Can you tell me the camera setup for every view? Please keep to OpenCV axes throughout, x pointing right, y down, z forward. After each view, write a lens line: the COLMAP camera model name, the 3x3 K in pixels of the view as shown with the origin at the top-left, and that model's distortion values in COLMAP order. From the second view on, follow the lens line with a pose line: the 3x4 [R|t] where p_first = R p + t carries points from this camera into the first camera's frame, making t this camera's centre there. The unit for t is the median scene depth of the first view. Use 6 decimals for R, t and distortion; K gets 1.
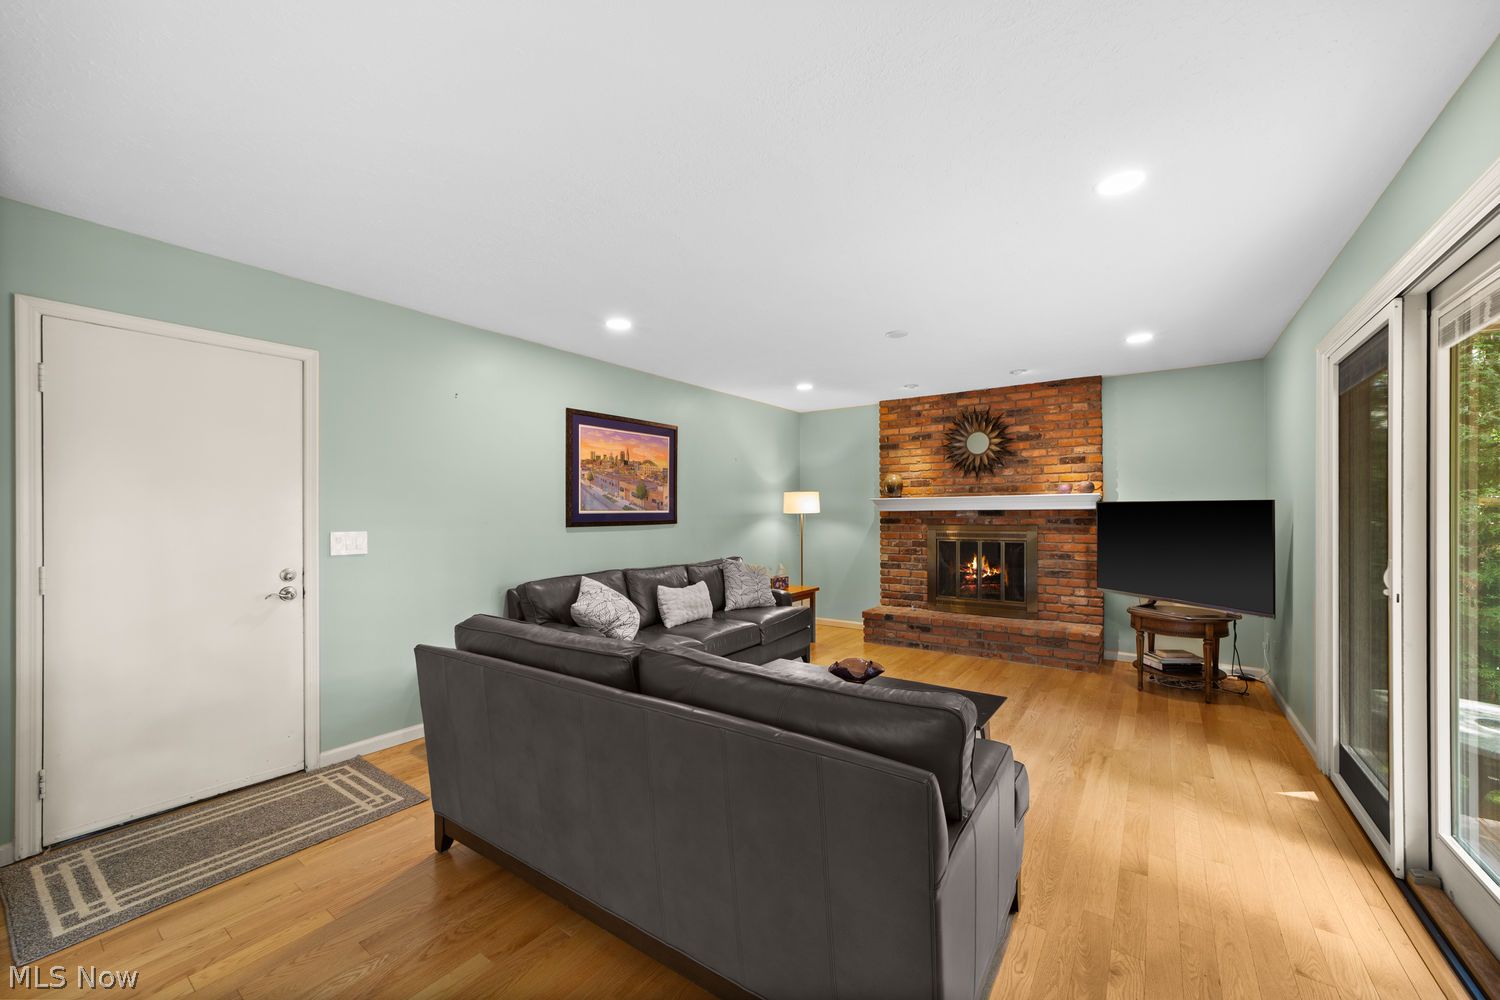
lens RADIAL K [[577.8, 0, 754.2], [0, 577.8, 514.1], [0, 0, 1]] dist [-0.010672, 0.006203]
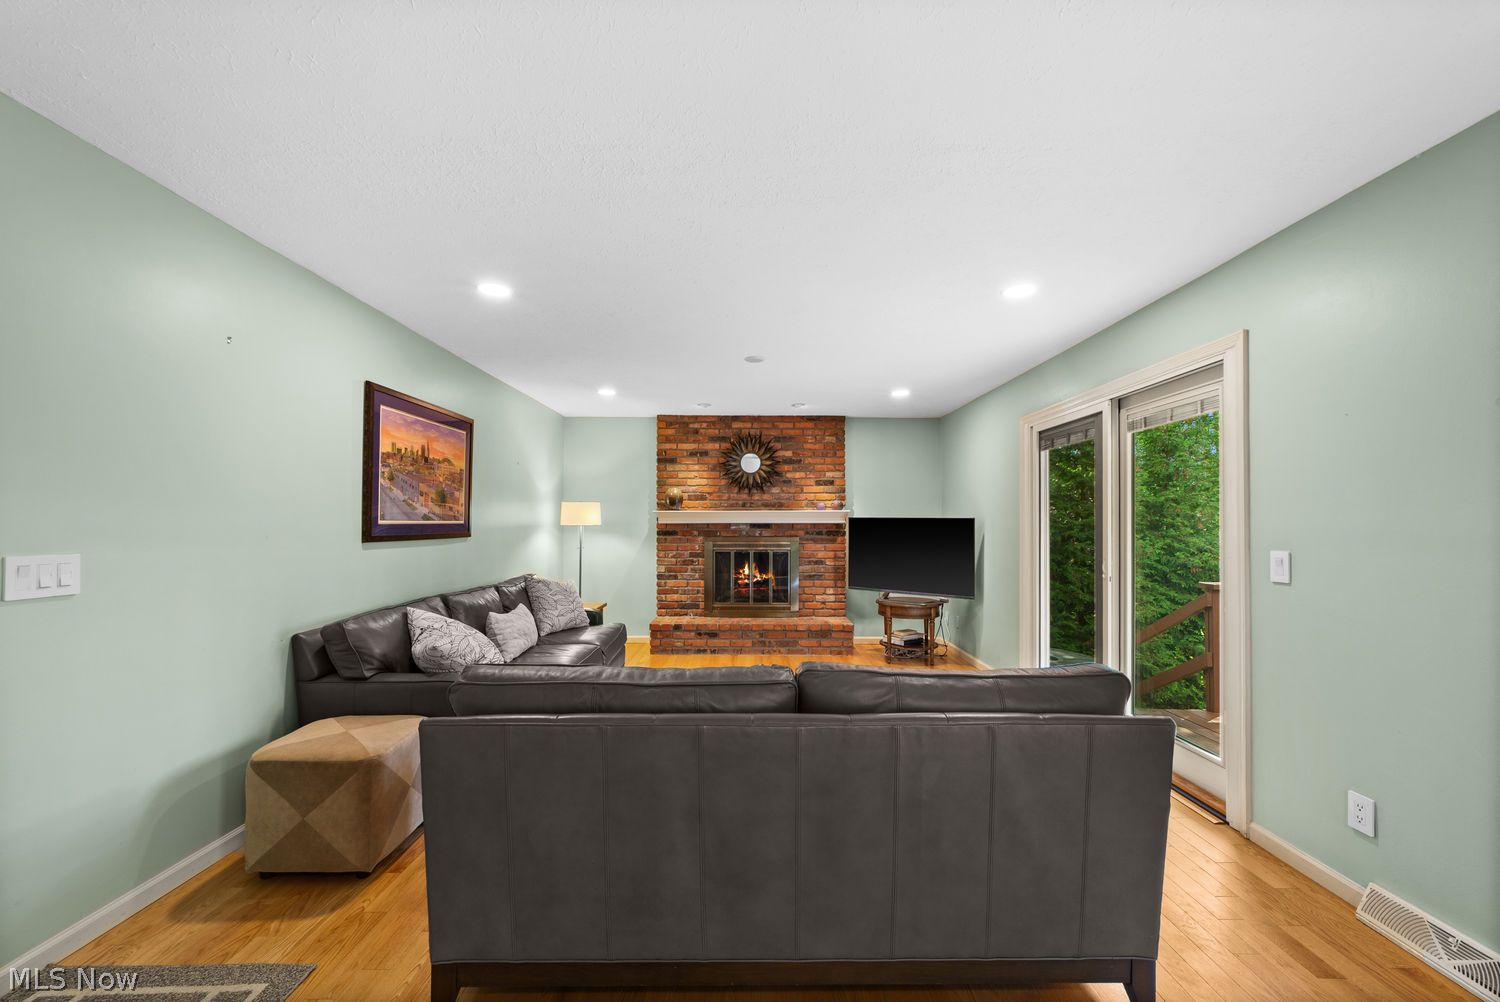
lens RADIAL K [[577.8, 0, 749.4], [0, 577.8, 517.9], [0, 0, 1]] dist [-0.010672, 0.006203]
pose [[0.818576, 0.013039, 0.574250, -0.266620], [-0.005487, 0.999874, -0.014882, -0.000358], [-0.574372, 0.009031, 0.818545, 0.090508]]
